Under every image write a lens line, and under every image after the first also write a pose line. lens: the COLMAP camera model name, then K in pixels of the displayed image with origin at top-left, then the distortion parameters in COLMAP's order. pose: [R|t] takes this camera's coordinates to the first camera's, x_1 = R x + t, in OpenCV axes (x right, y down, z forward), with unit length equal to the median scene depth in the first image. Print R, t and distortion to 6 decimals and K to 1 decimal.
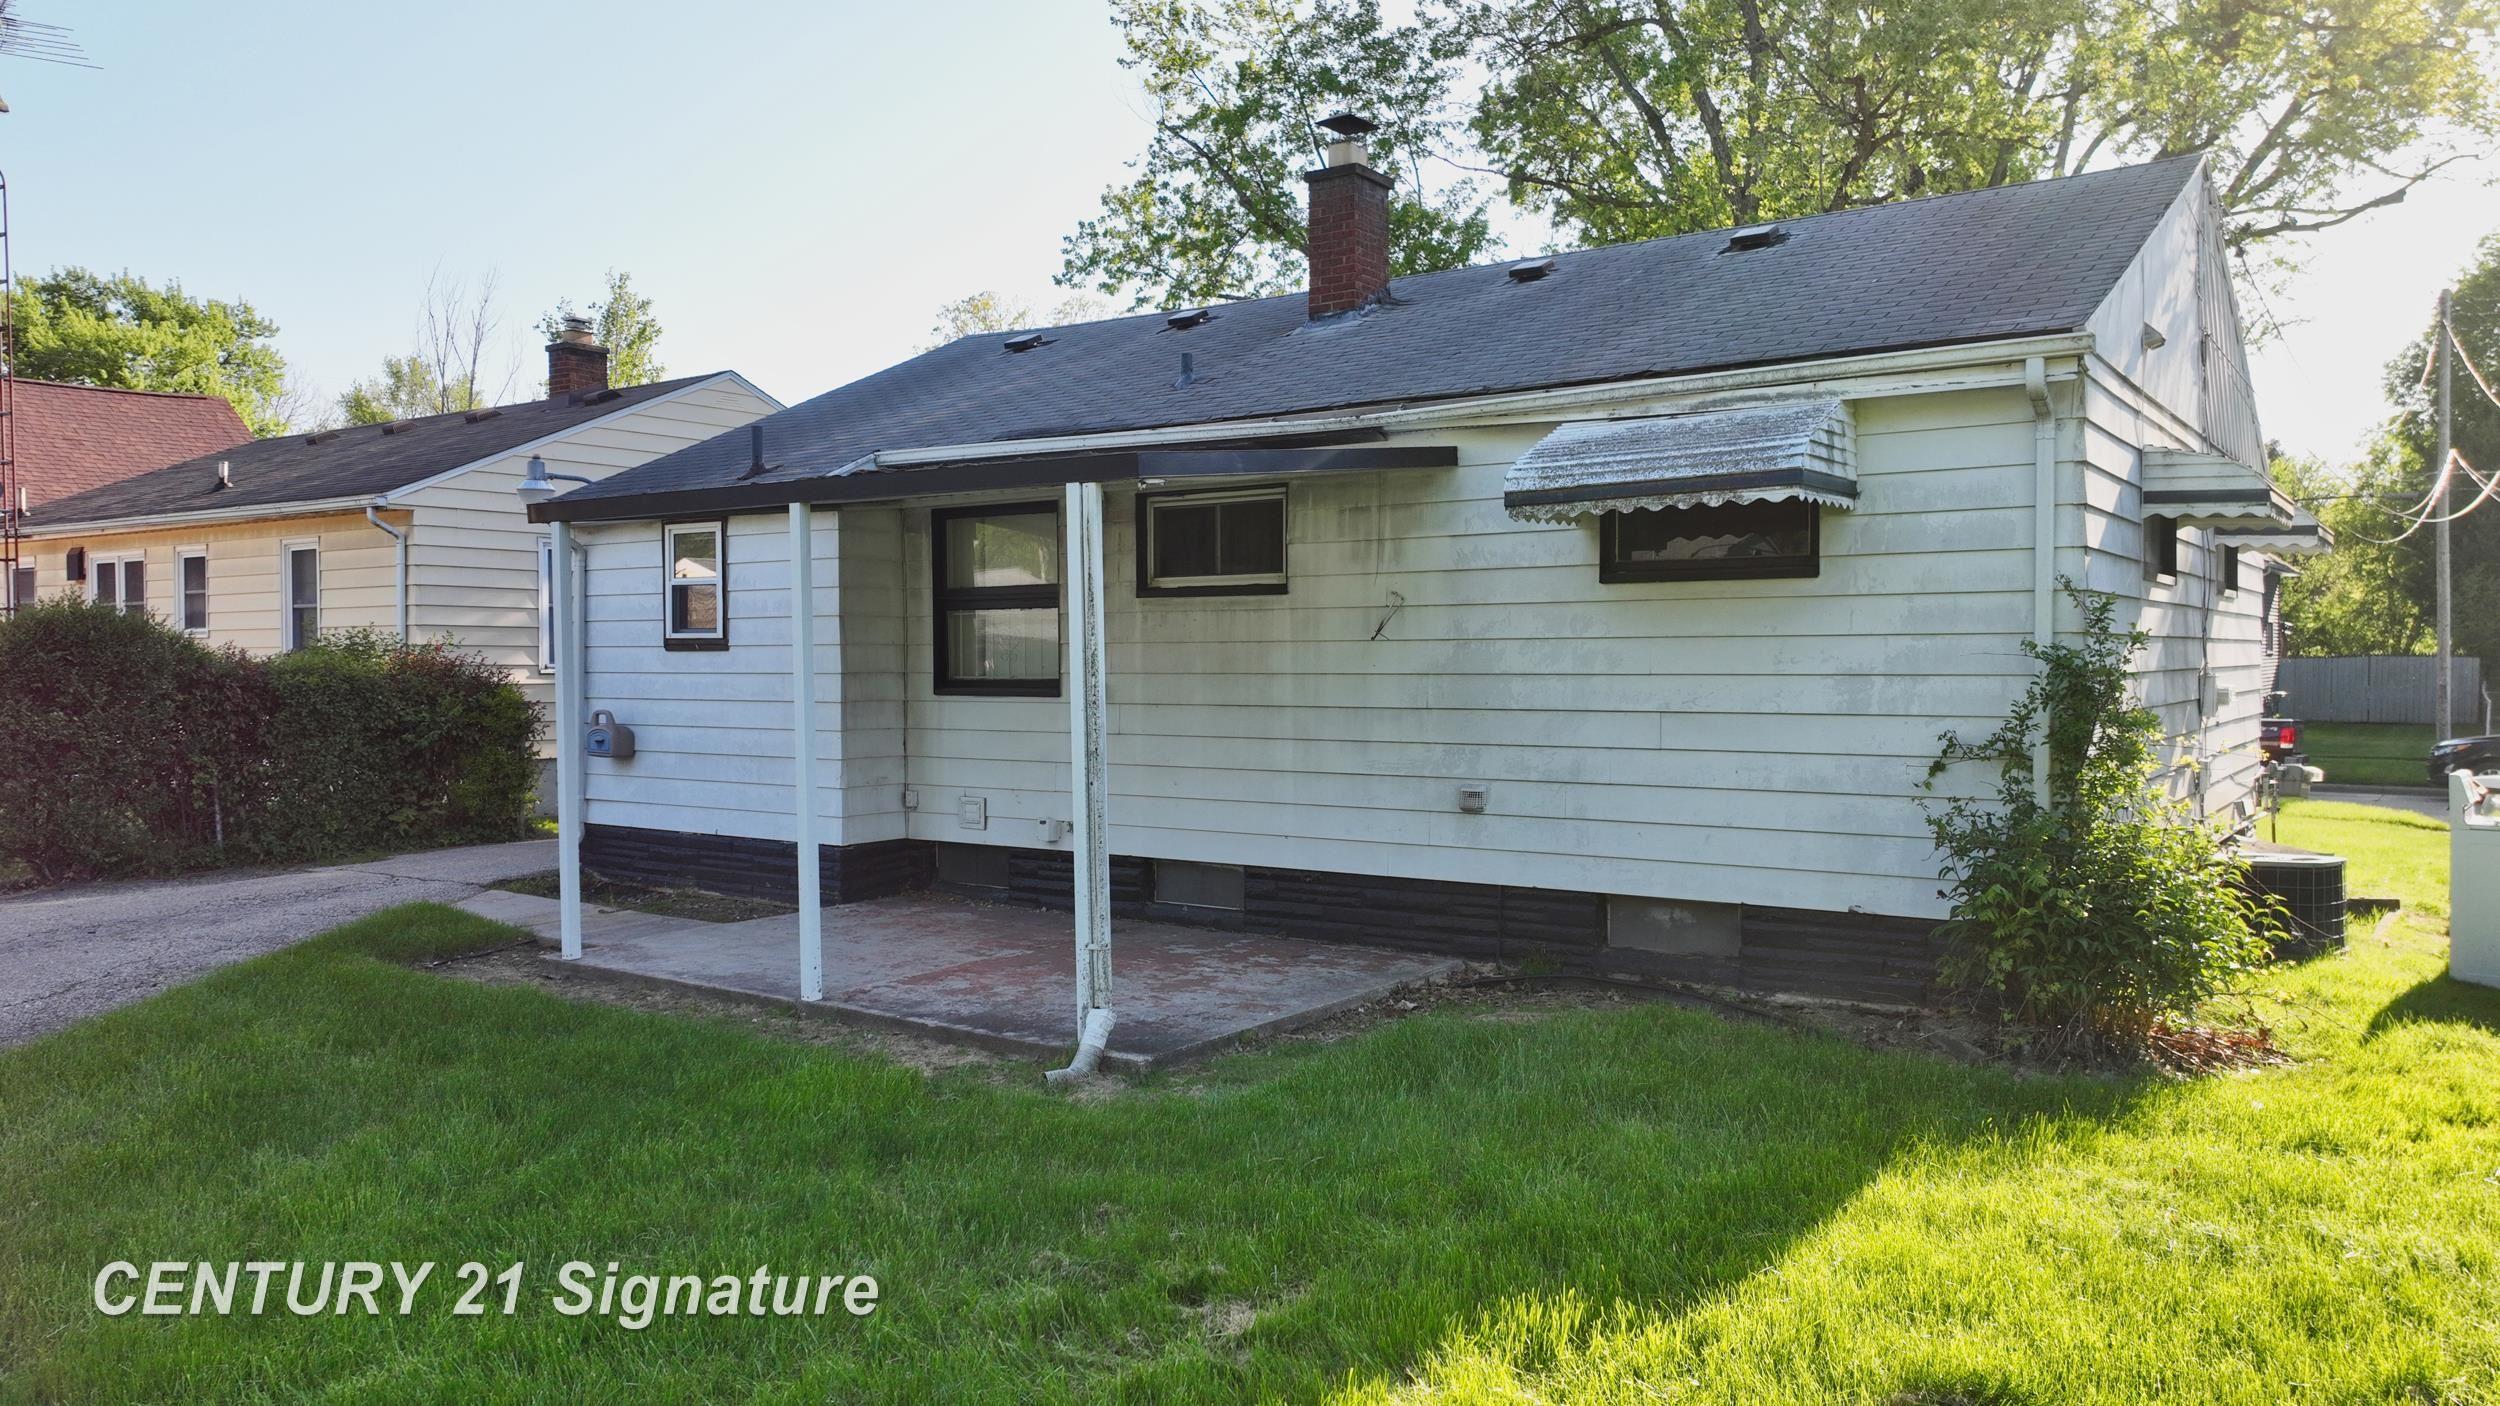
lens RADIAL K [[1765.3, 0, 1251.0], [0, 1765.3, 693.1], [0, 0, 1]] dist [0.006792, 0.007450]
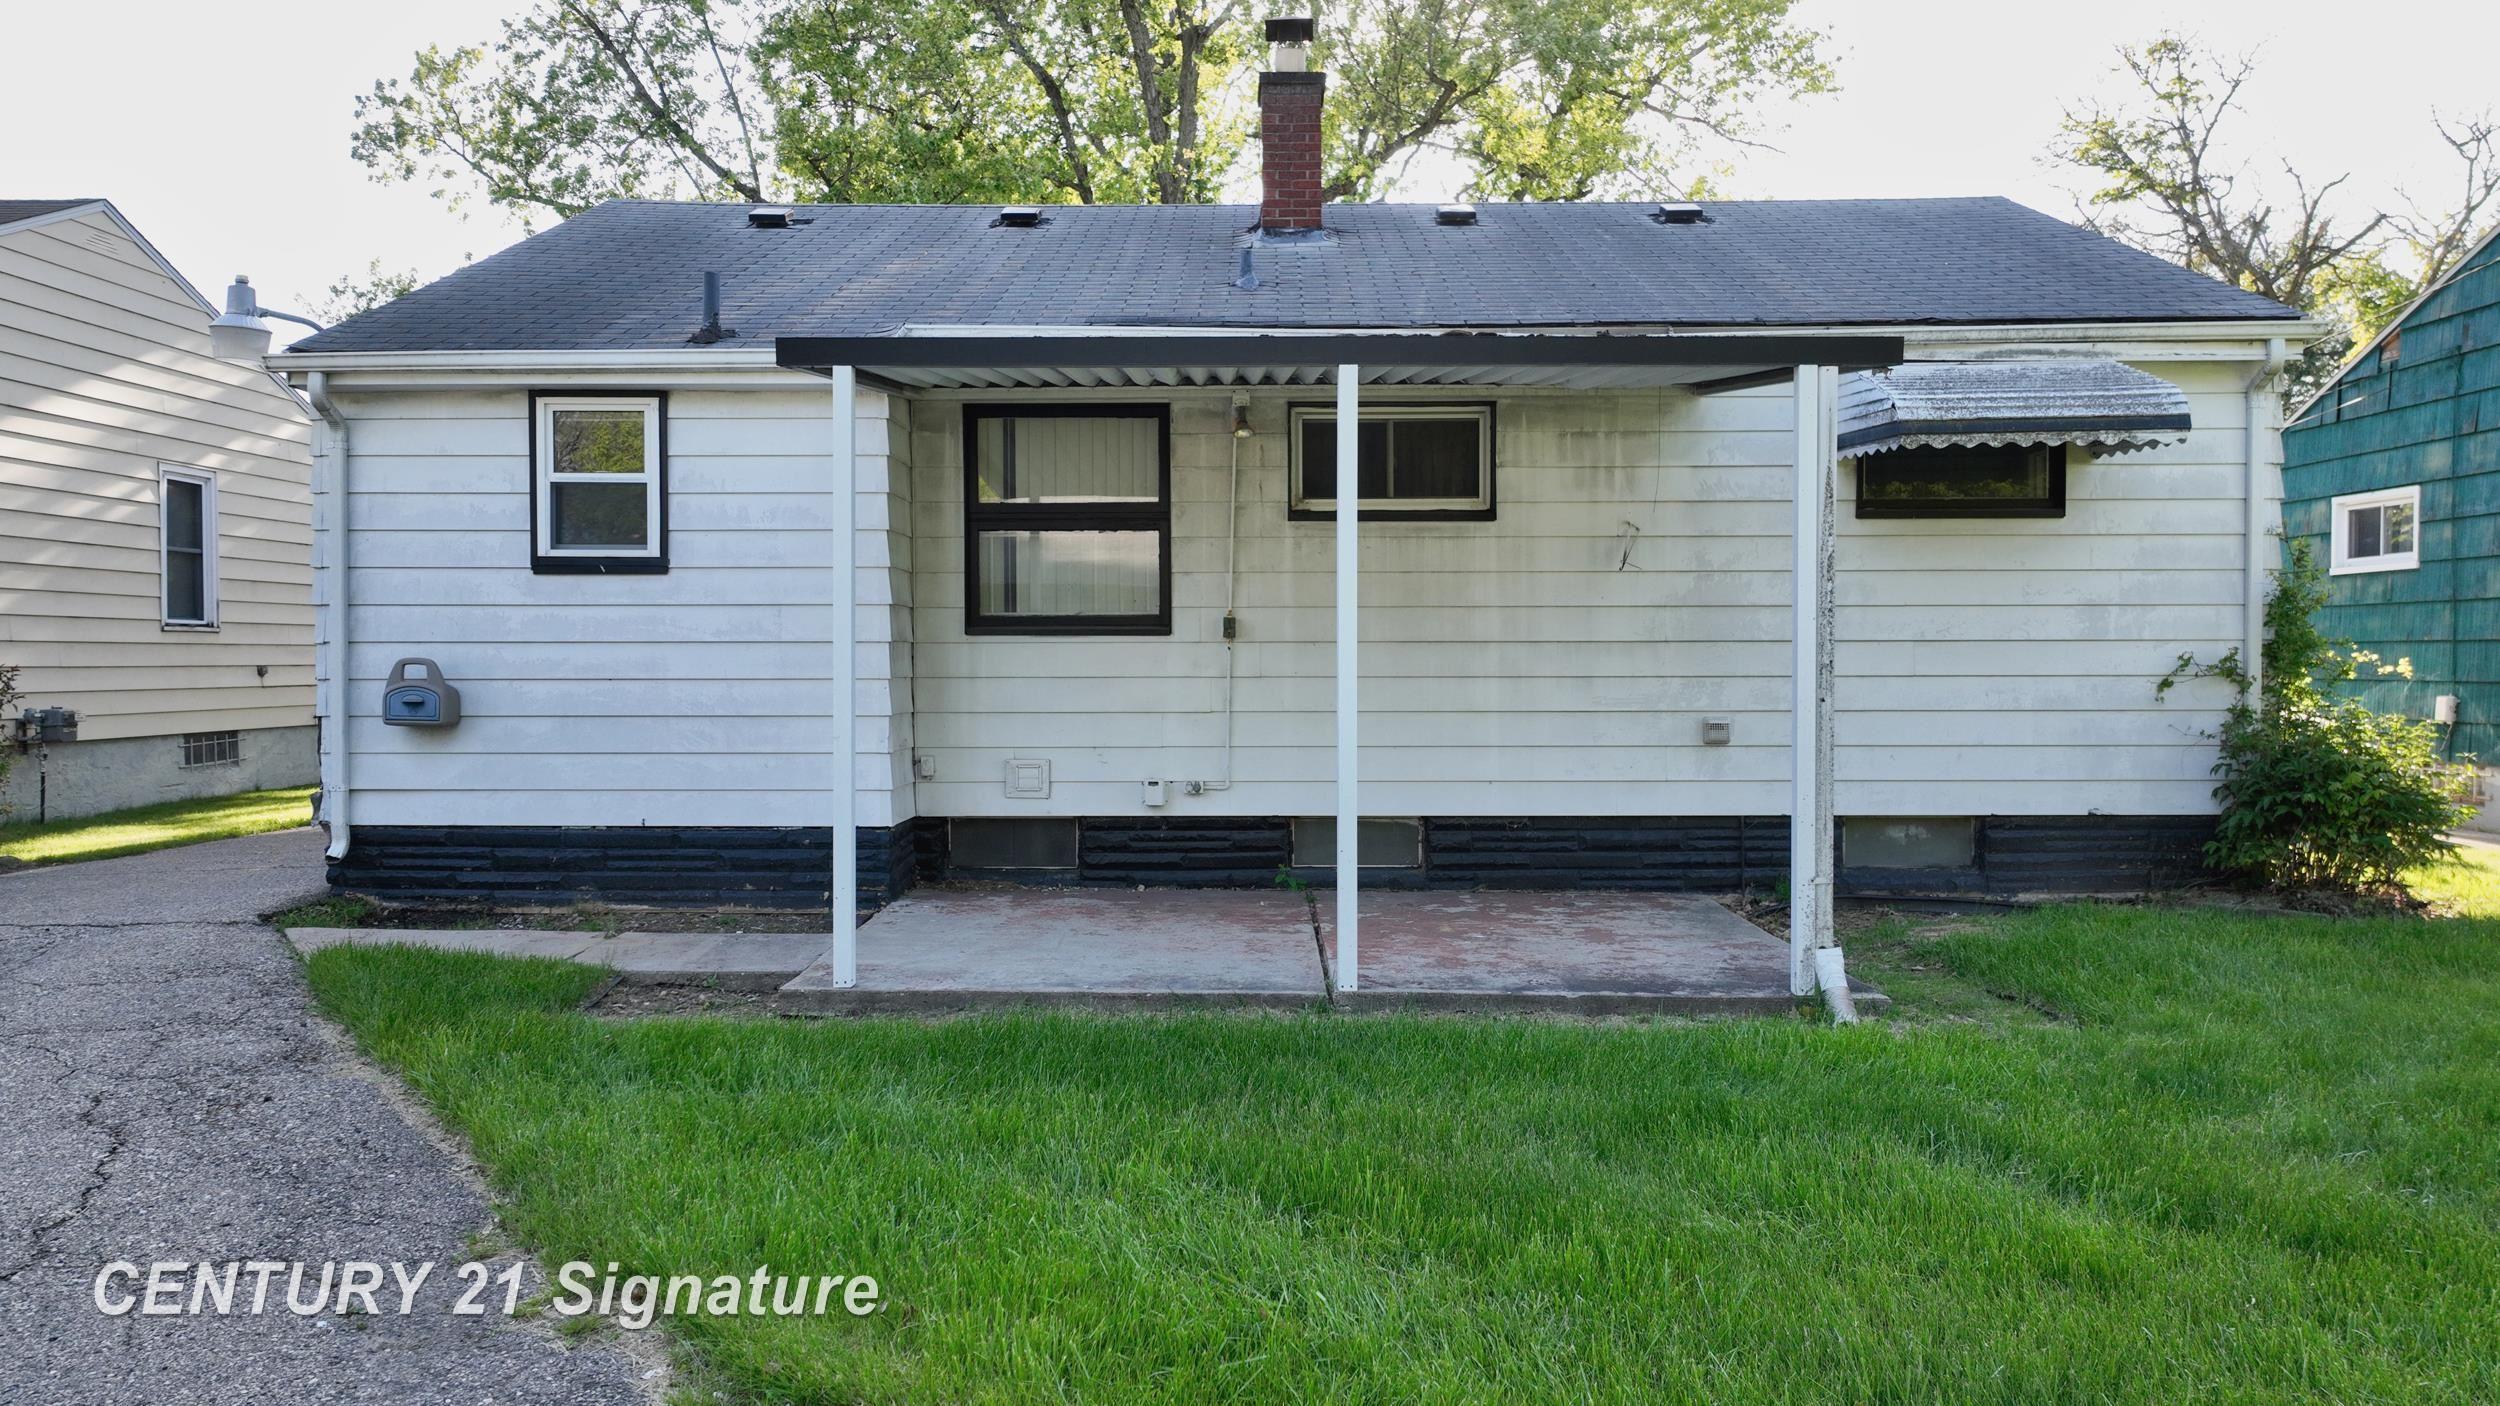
lens RADIAL K [[1765.3, 0, 1254.8], [0, 1765.3, 696.6], [0, 0, 1]] dist [0.006792, 0.007450]
pose [[0.822049, -0.011960, 0.569291, -0.640655], [0.010112, 0.999928, 0.006406, 0.030596], [-0.569327, 0.000491, 0.822111, 0.319511]]
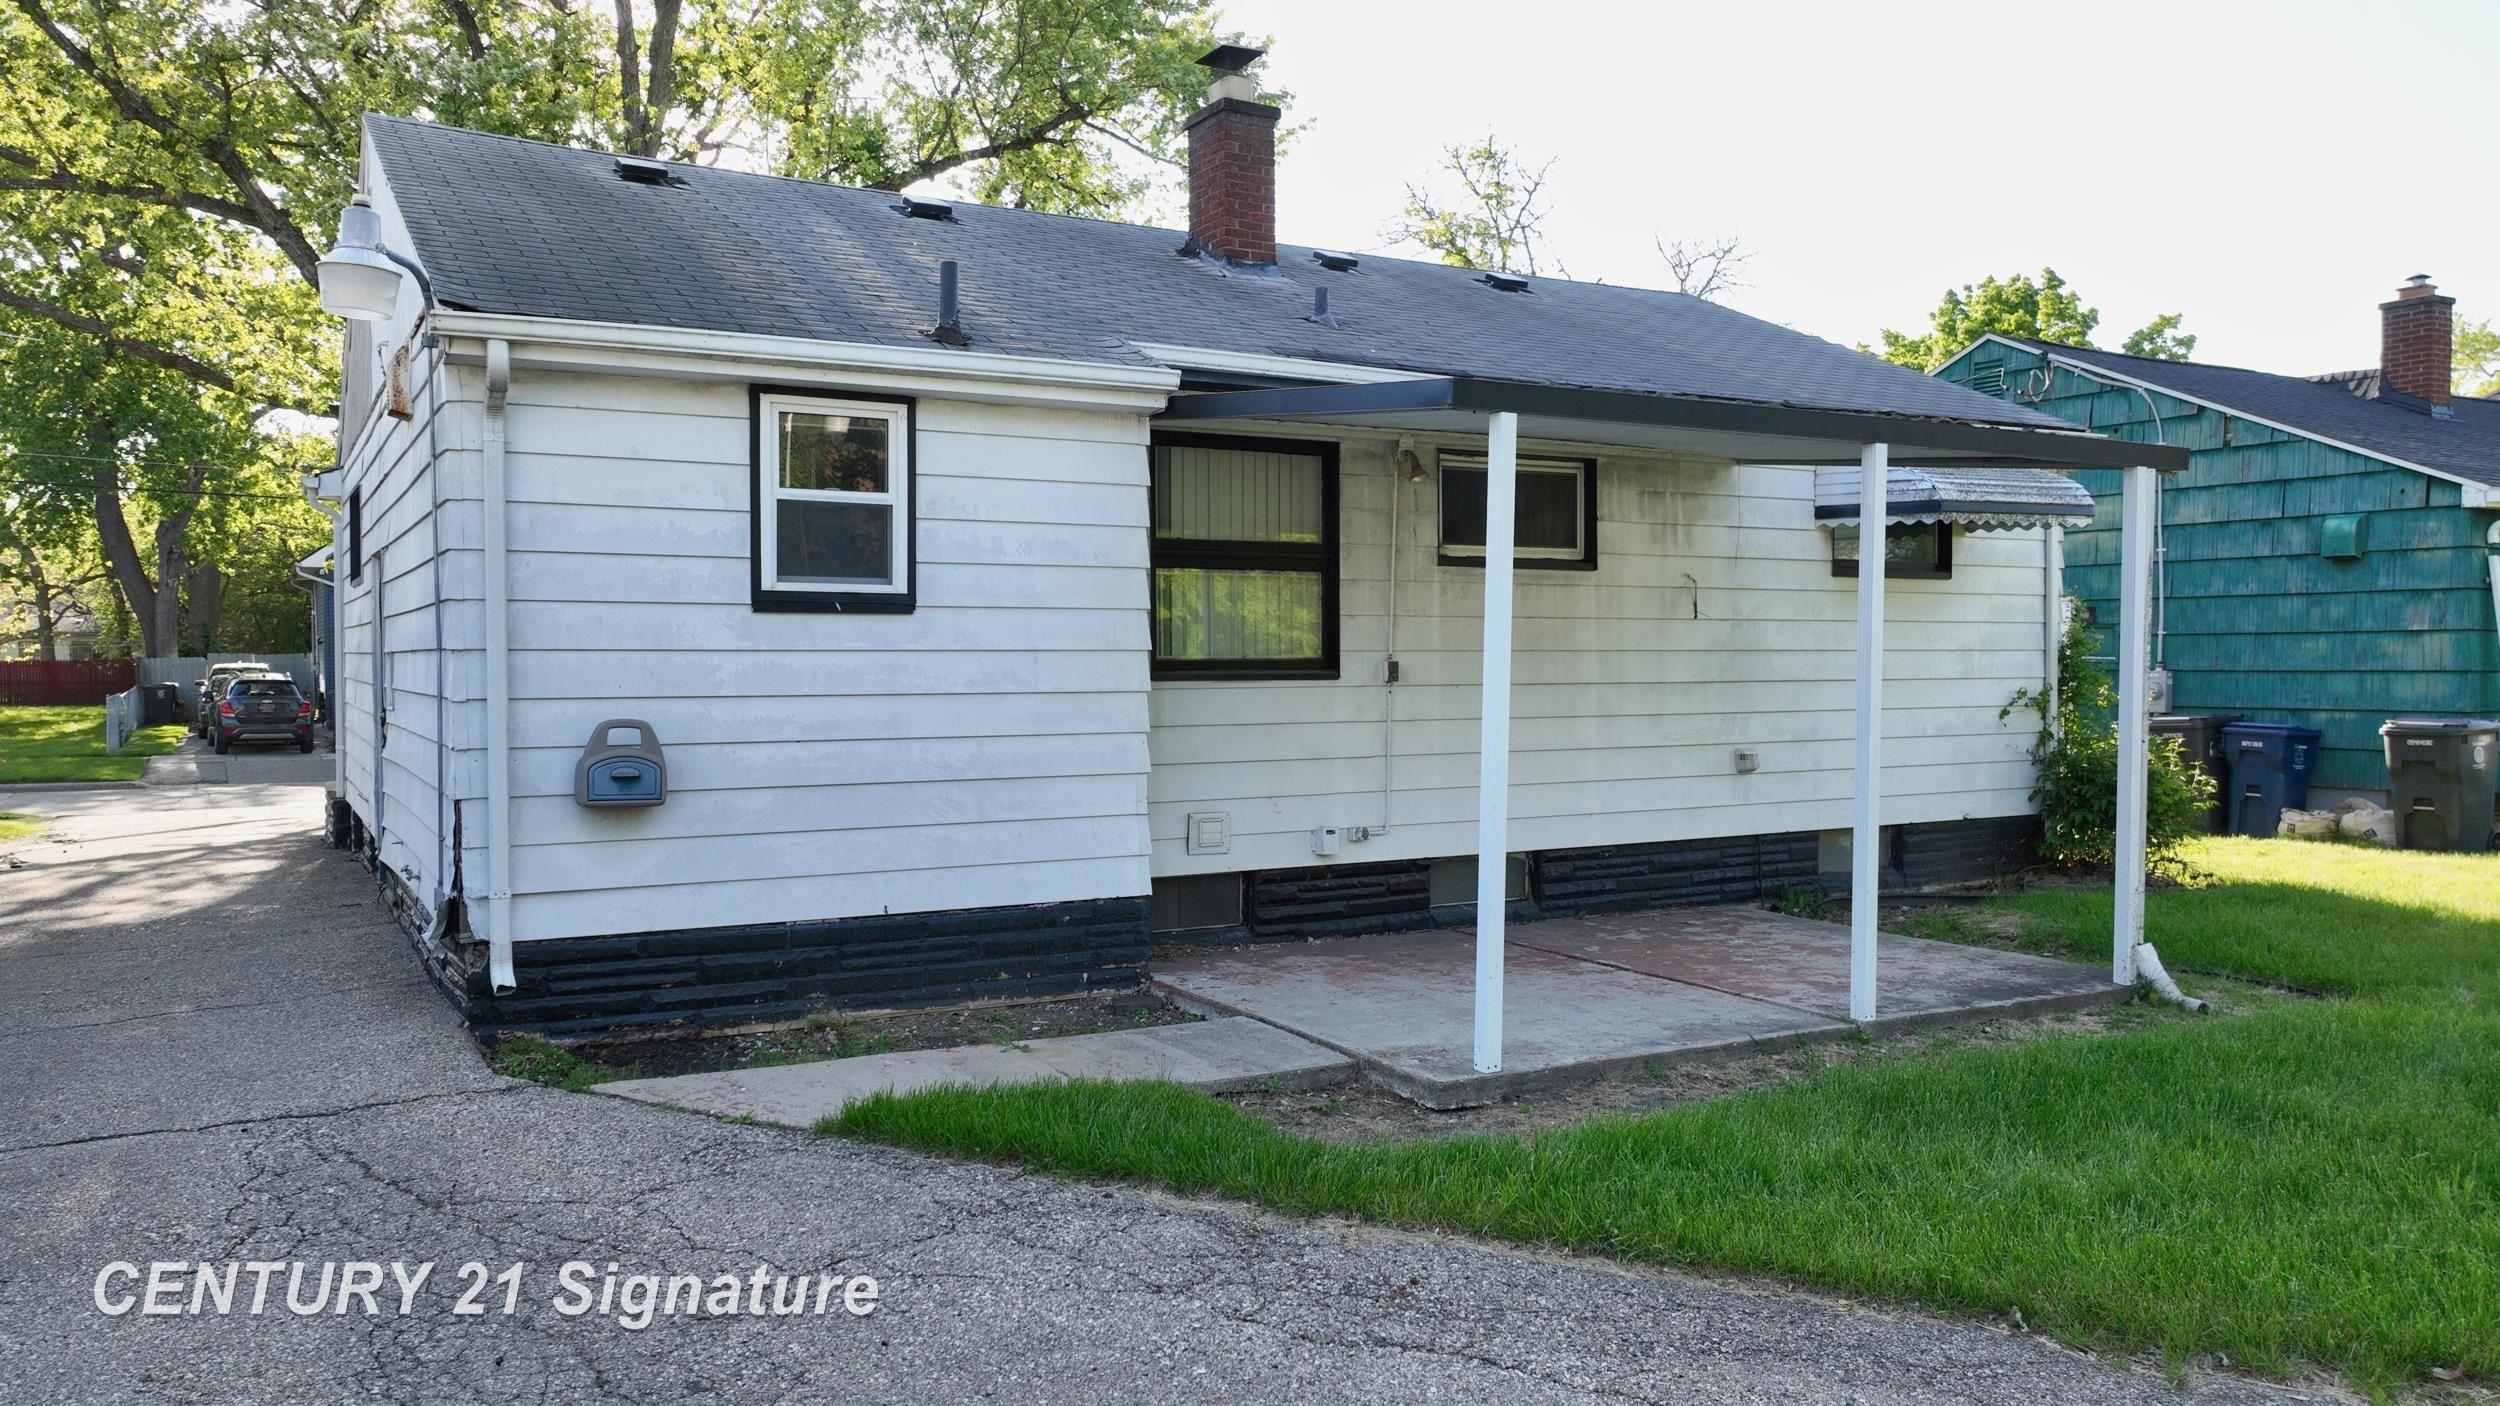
lens RADIAL K [[1765.3, 0, 1259.0], [0, 1765.3, 699.1], [0, 0, 1]] dist [0.006792, 0.007450]
pose [[0.424017, -0.019298, 0.905449, -1.004928], [0.019017, 0.999742, 0.012402, 0.000469], [-0.905455, 0.011960, 0.424275, 0.781429]]
